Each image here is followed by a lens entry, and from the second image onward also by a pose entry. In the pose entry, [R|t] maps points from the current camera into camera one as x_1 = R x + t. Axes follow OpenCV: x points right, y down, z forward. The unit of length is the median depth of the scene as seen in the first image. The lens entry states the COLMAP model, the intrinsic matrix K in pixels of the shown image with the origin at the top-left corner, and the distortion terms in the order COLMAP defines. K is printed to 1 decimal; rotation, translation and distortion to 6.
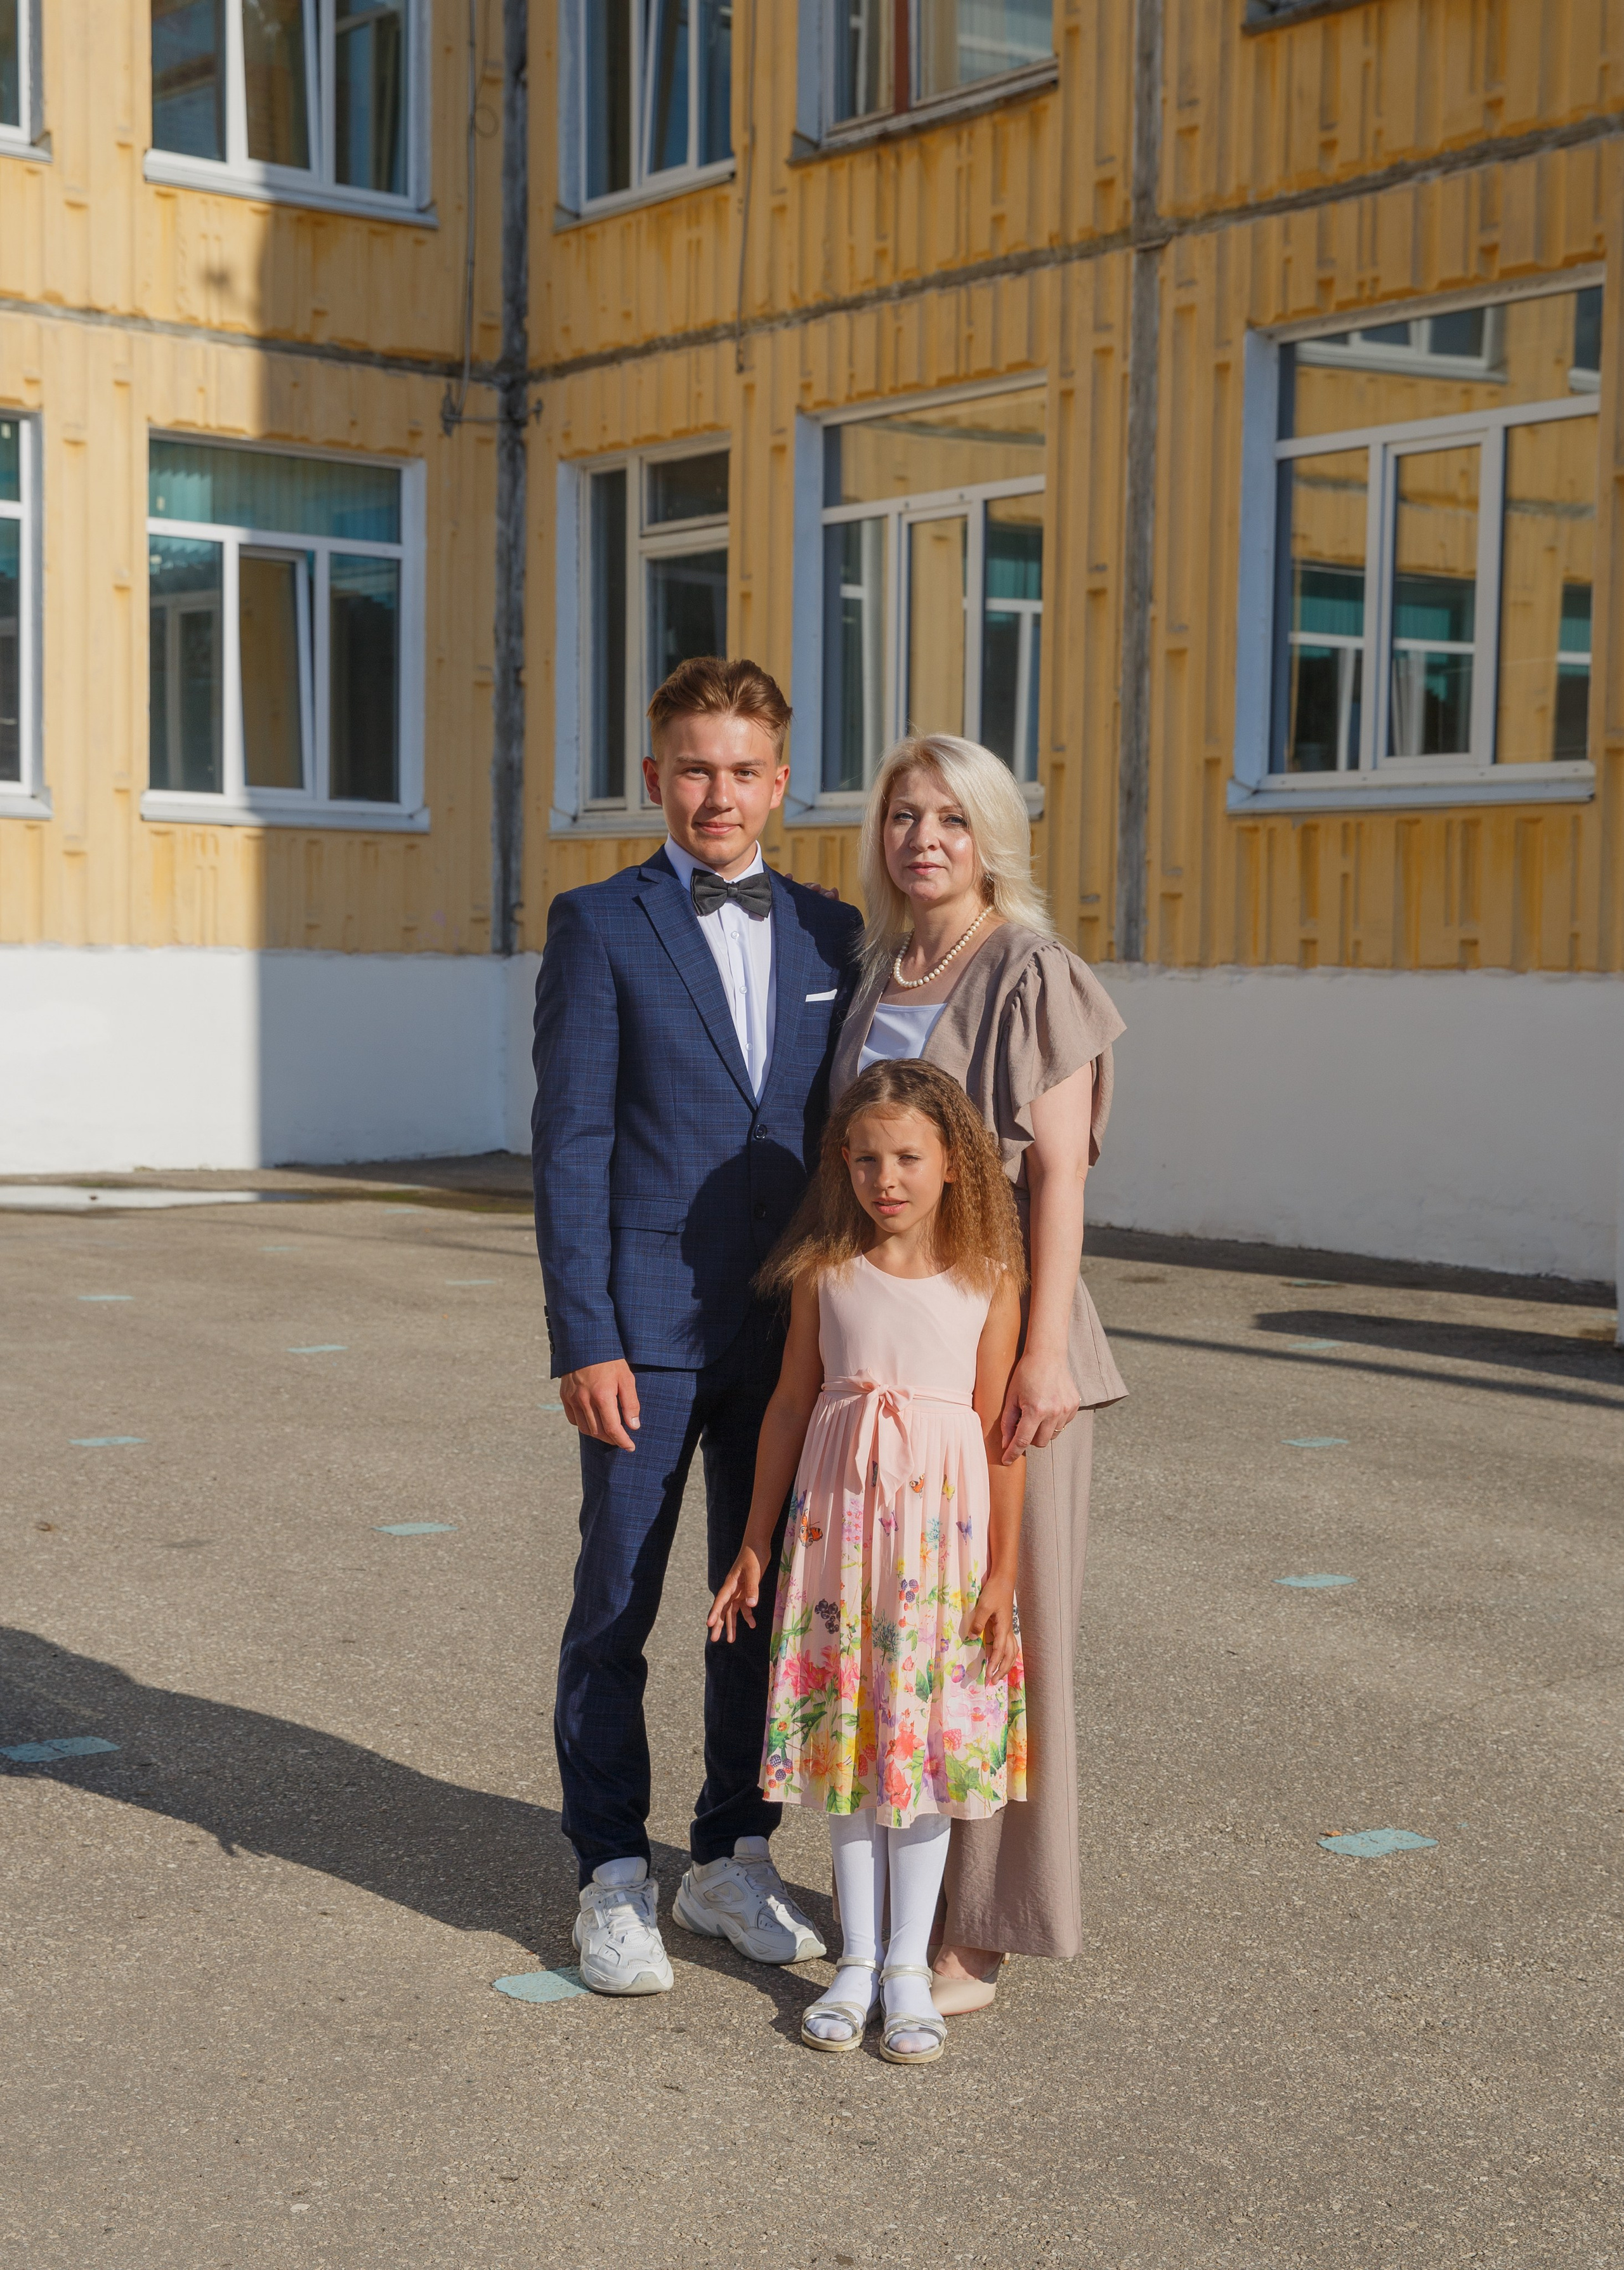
lens RADIAL K [[3463.8, 0, 897.6], [0, 3463.8, 1259.8], [0, 0, 1]] dist [0.035554, 0.184987]
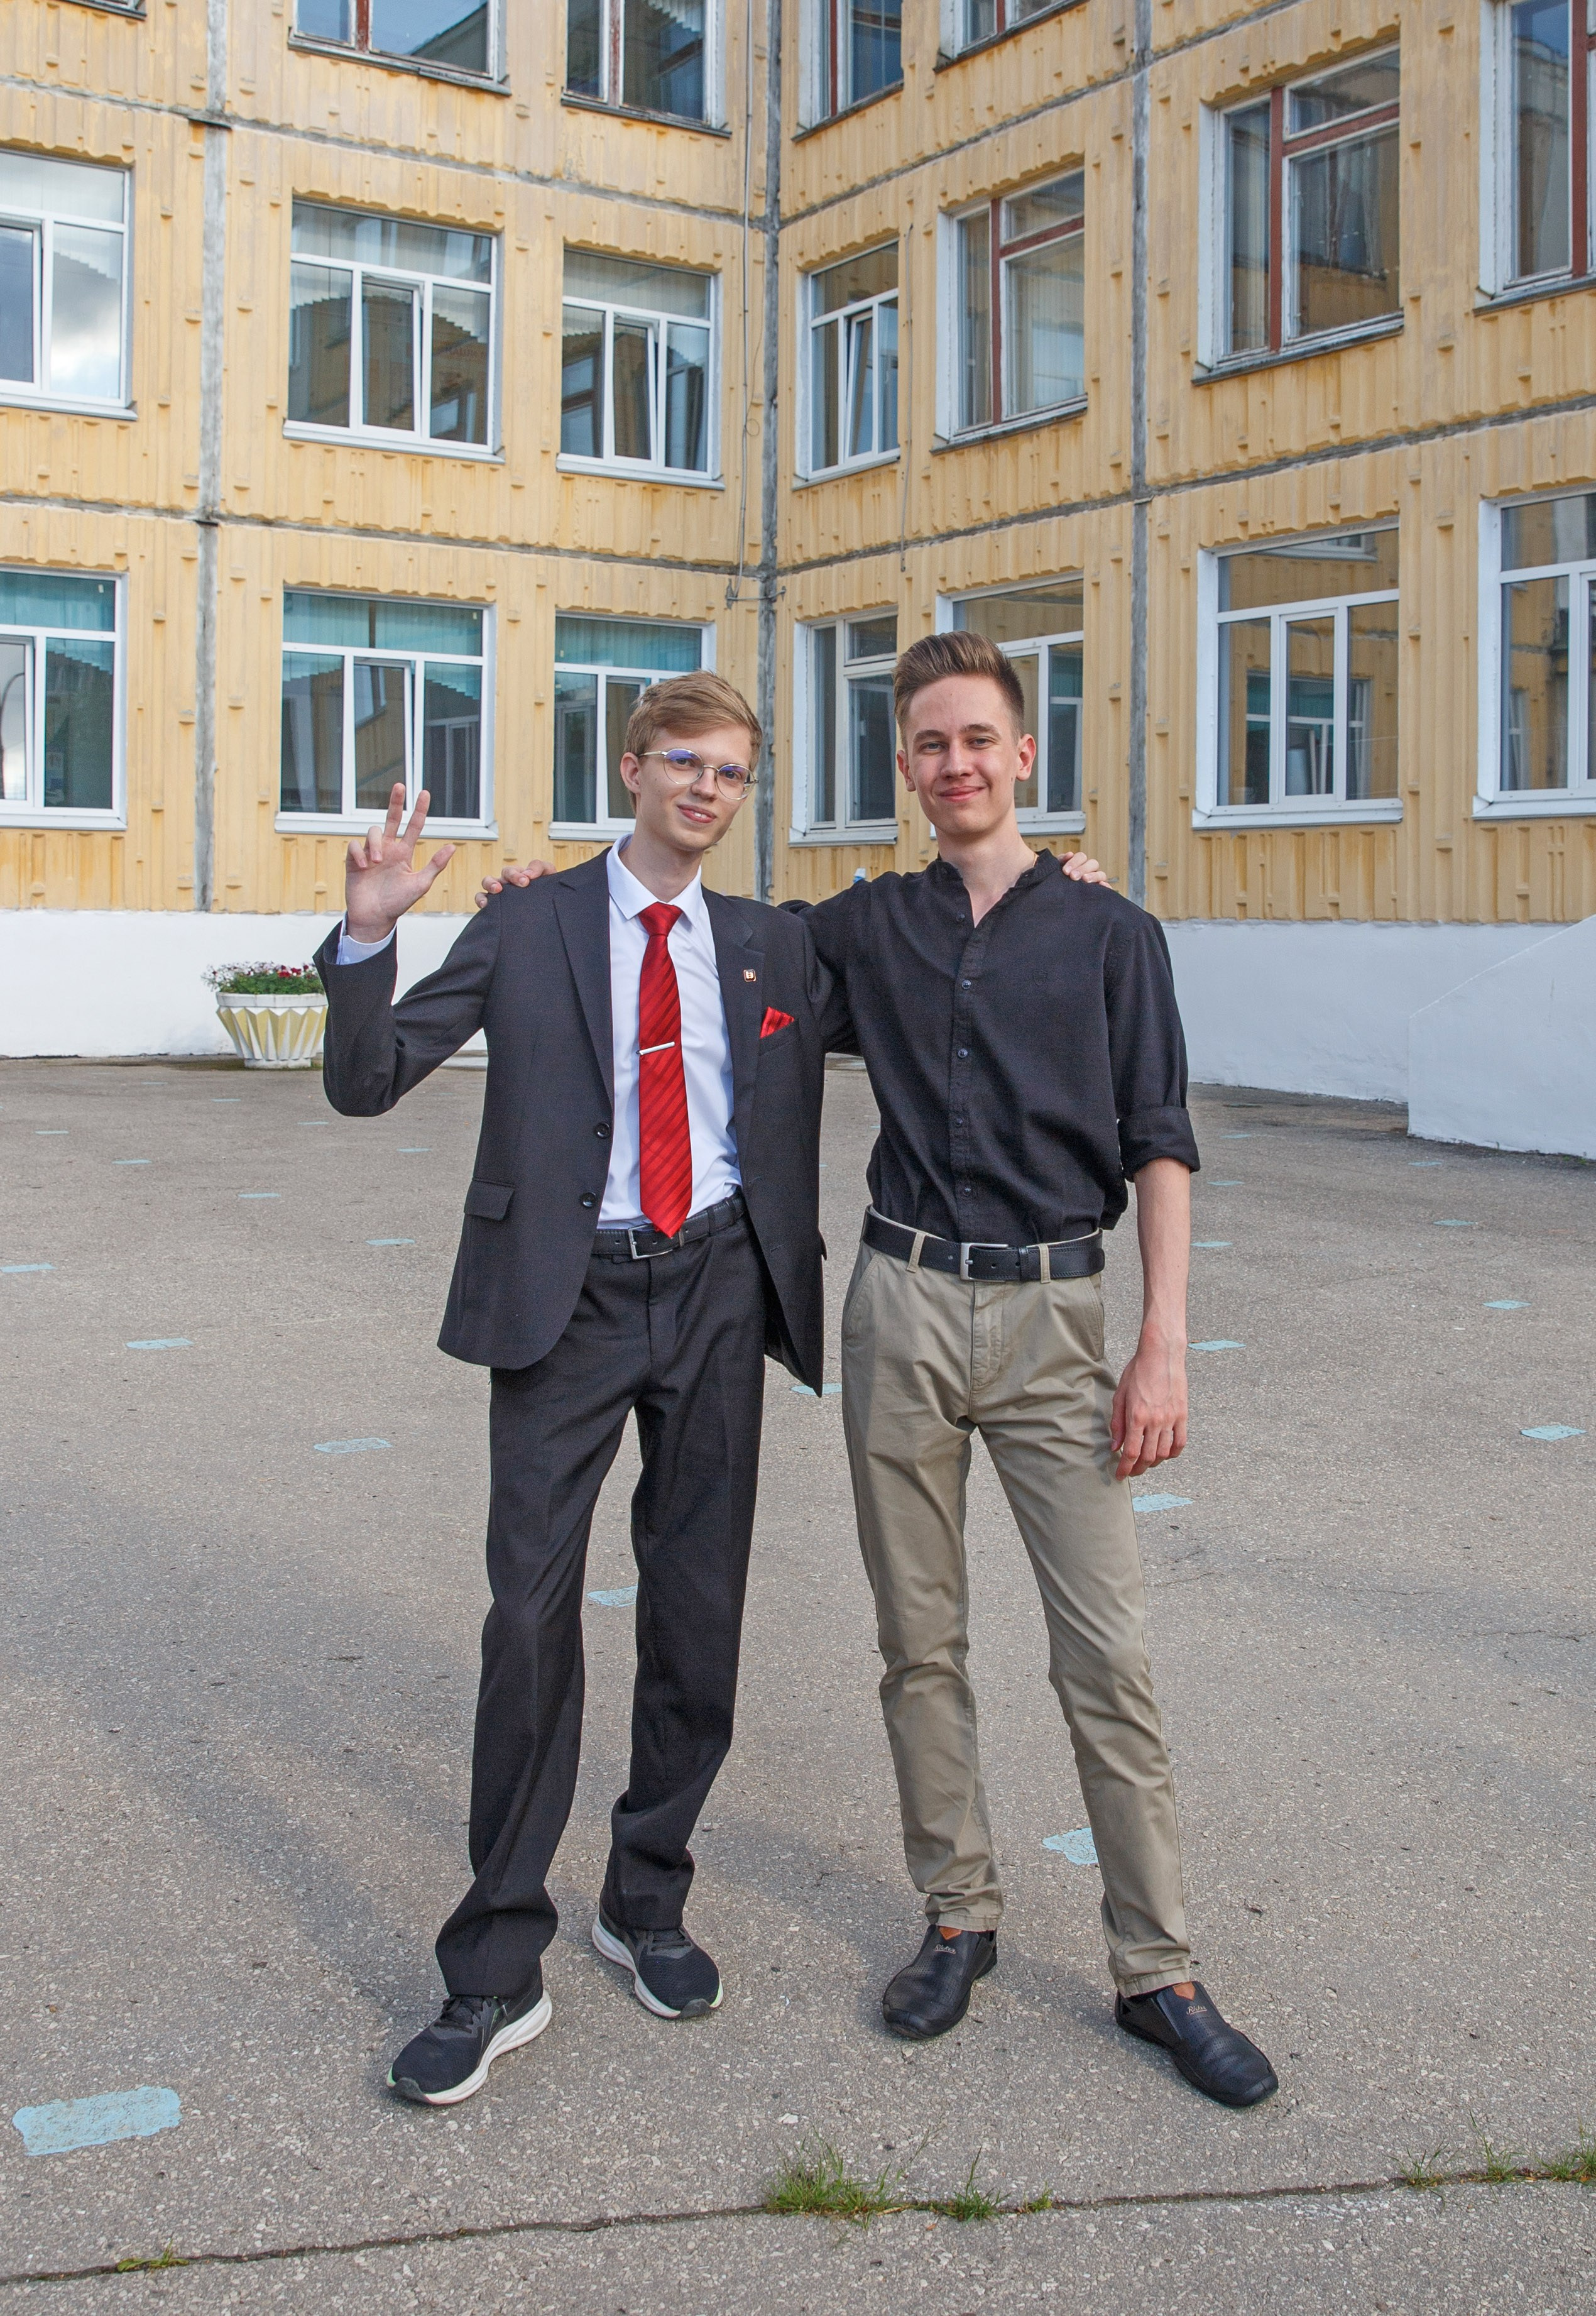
lens RADIAL K [[2349.3, 0, 873.0], [0, 2349.3, 994.1], [0, 0, 1]] dist [-0.119759, 0.097954]
pose [[0.998187, -0.007638, -0.059703, 0.006123], [0.004396, 0.998518, -0.054240, 0.010682], [0.060029, 0.053879, 0.996741, -0.119850]]
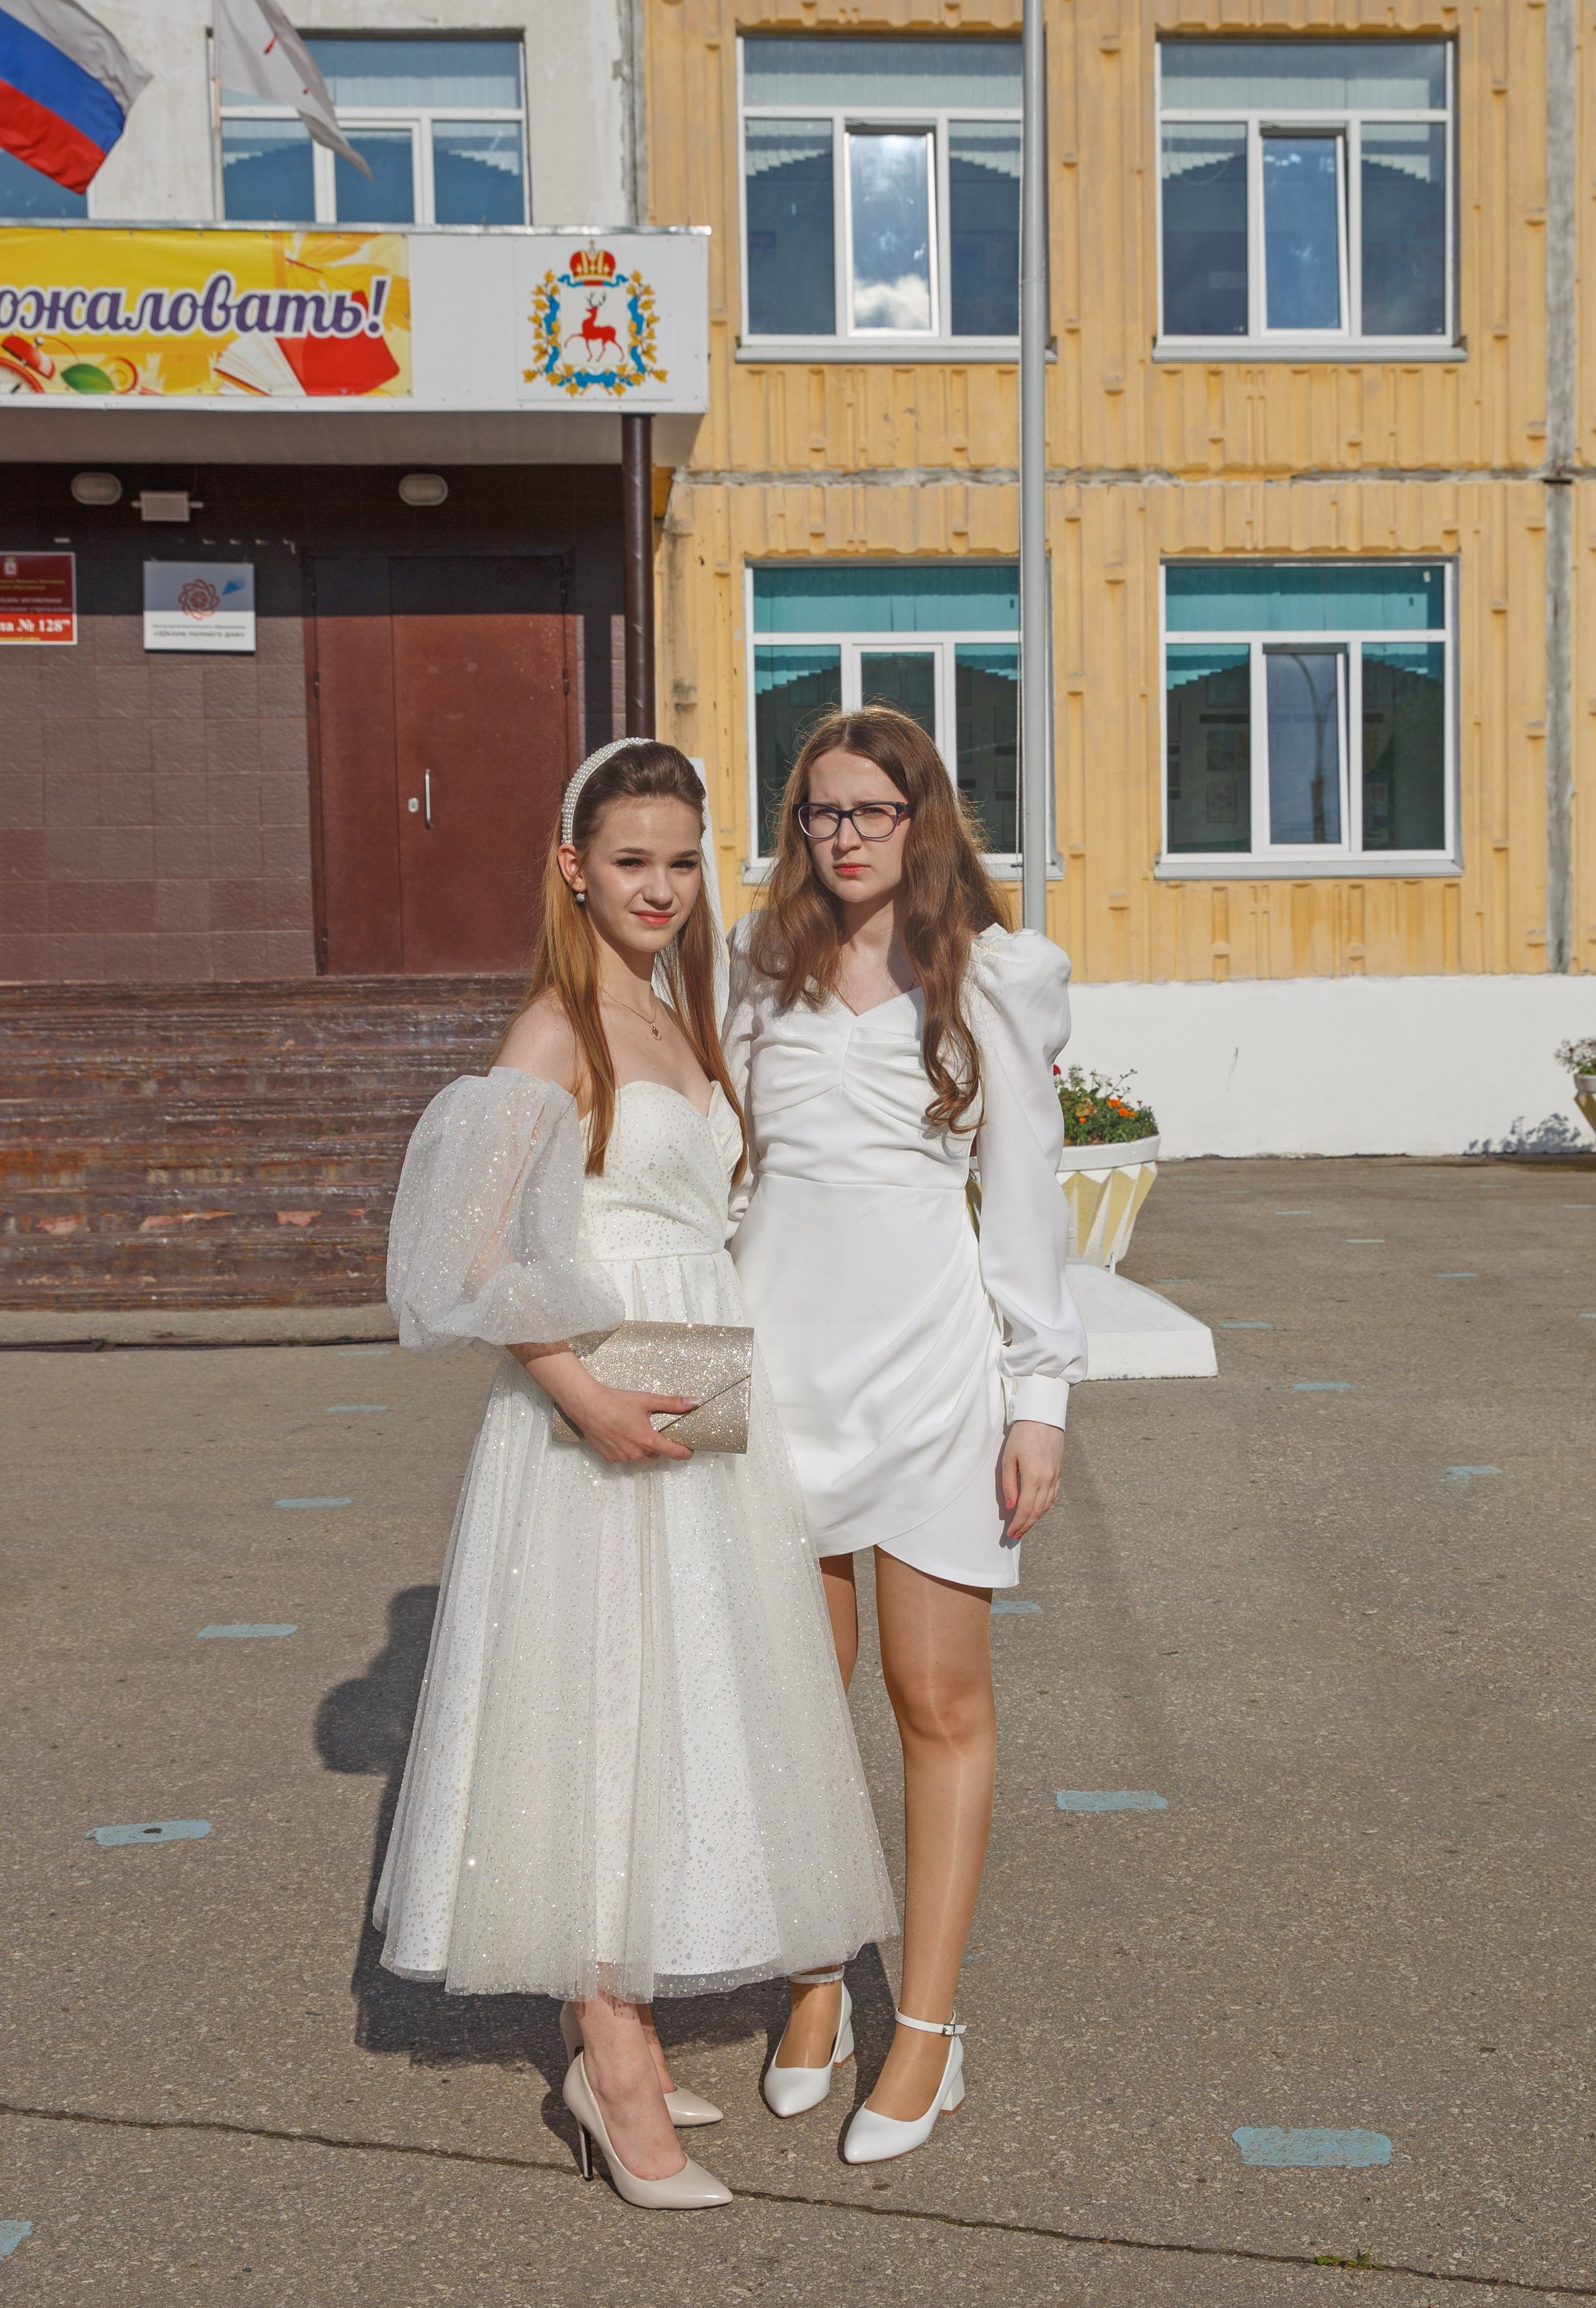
lens RADIAL K [[3082.2, 0, 850.6], [0, 3082.2, 1151.2], [0, 0, 1]] dist [0.012538, 0.100992]
pose [[0.838809, -0.007120, -0.544380, 0.032653], [-0.011394, 0.999466, -0.030628, 0.016158], [0.544307, 0.031894, 0.838279, -0.161624]]
